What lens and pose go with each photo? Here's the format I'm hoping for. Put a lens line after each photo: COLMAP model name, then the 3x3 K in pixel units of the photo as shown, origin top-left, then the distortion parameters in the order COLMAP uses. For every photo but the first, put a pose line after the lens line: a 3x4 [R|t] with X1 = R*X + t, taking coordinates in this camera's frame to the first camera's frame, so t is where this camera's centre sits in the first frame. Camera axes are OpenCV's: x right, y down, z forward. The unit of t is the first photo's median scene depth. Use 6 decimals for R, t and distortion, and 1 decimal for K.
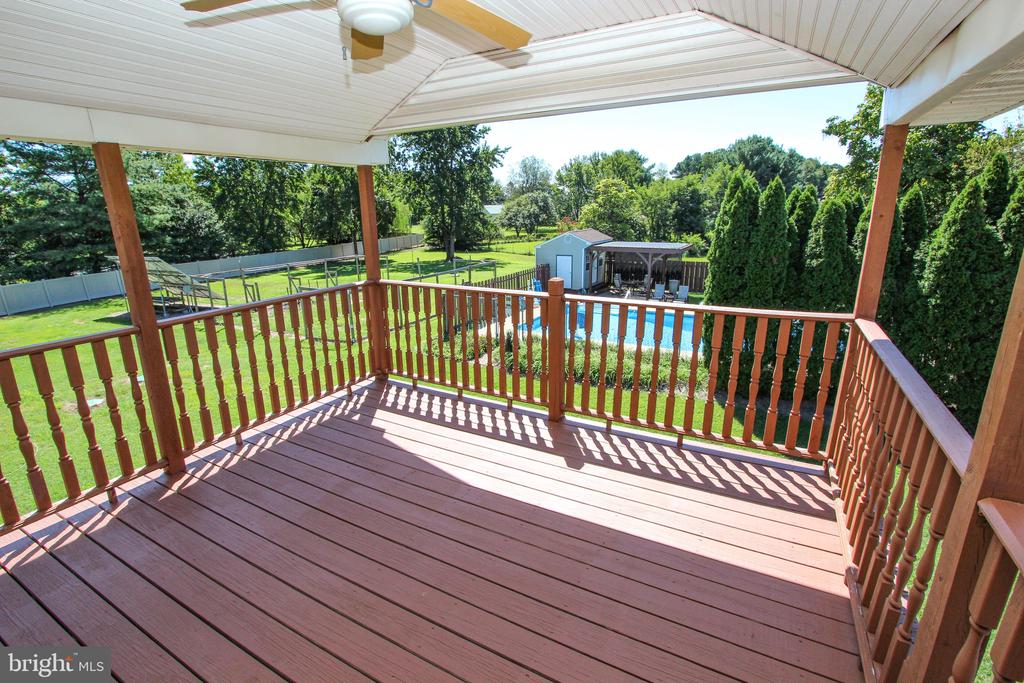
lens RADIAL K [[476.0, 0, 506.9], [0, 476.0, 340.0], [0, 0, 1]] dist [-0.016307, 0.001152]
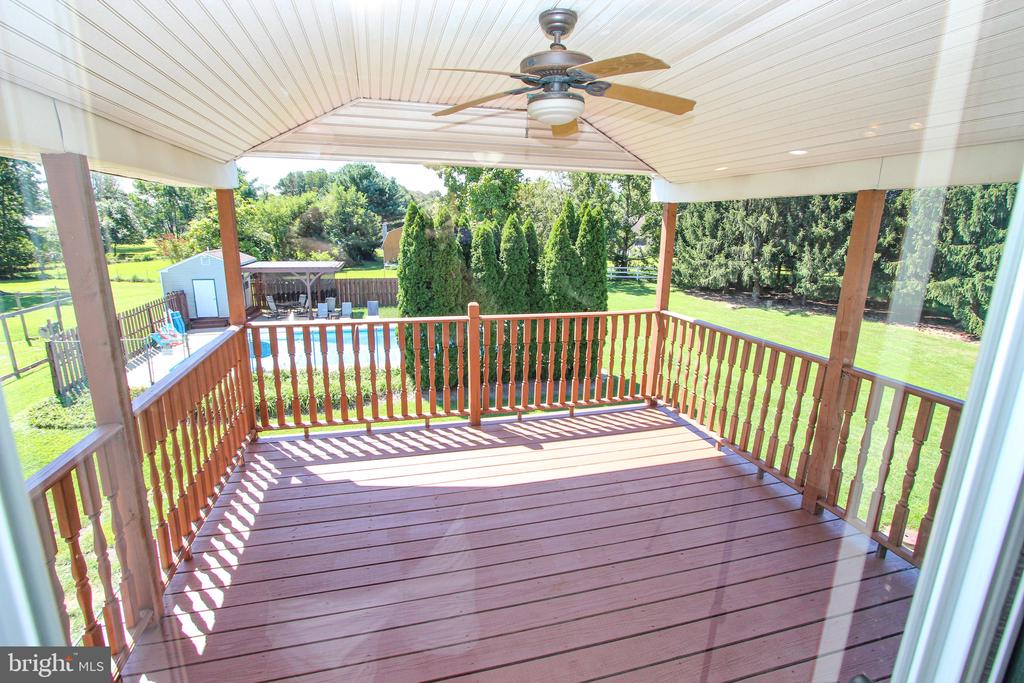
lens RADIAL K [[476.0, 0, 506.9], [0, 476.0, 340.0], [0, 0, 1]] dist [-0.016307, 0.001152]
pose [[0.719844, -0.136833, 0.680516, -0.193539], [0.159199, 0.986790, 0.030016, -0.018158], [-0.675633, 0.086731, 0.732118, 0.027060]]
